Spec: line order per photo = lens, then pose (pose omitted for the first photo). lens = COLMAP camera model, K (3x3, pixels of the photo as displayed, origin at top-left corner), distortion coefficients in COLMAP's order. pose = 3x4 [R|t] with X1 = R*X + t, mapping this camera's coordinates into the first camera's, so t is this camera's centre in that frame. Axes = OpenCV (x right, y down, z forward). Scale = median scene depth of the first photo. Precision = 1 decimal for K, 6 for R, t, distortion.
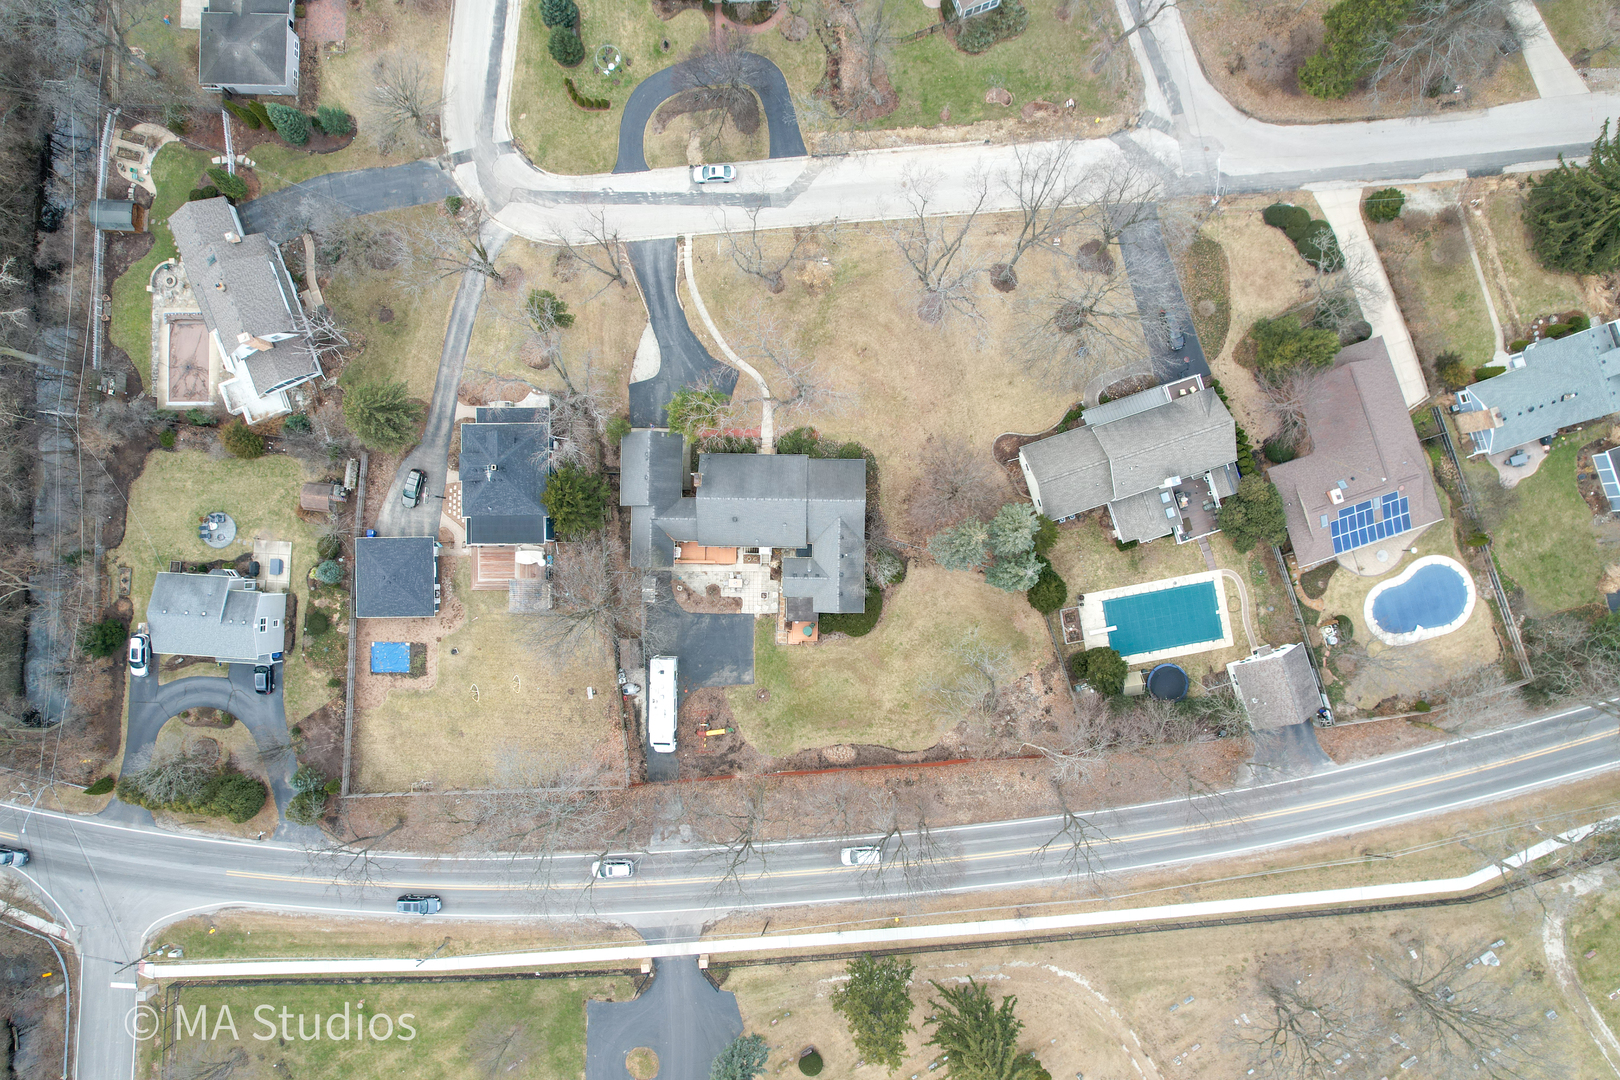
lens RADIAL K [[1163.2, 0, 805.0], [0, 1163.2, 540.1], [0, 0, 1]] dist [-0.042950, 0.014180]
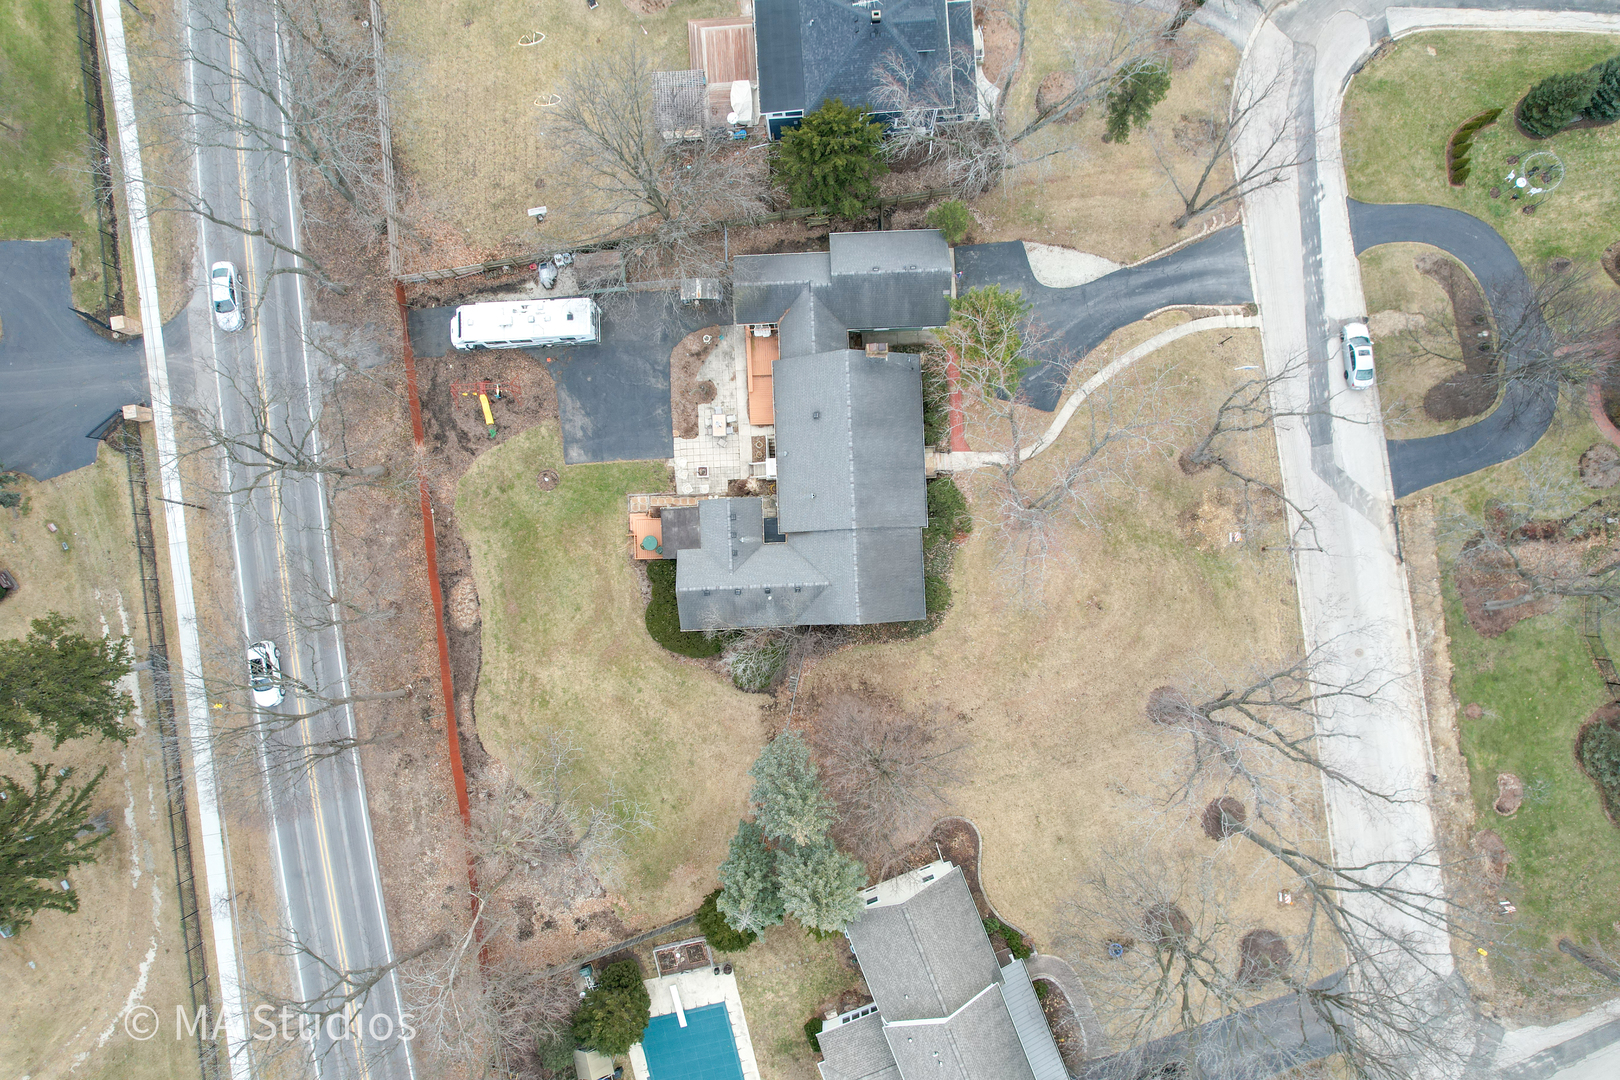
lens RADIAL K [[1163.2, 0, 809.4], [0, 1163.2, 545.7], [0, 0, 1]] dist [-0.042950, 0.014180]
pose [[0.059158, 0.998217, 0.007912, 0.003805], [-0.997807, 0.058895, 0.030202, -0.027514], [0.029683, -0.009681, 0.999512, 0.365781]]
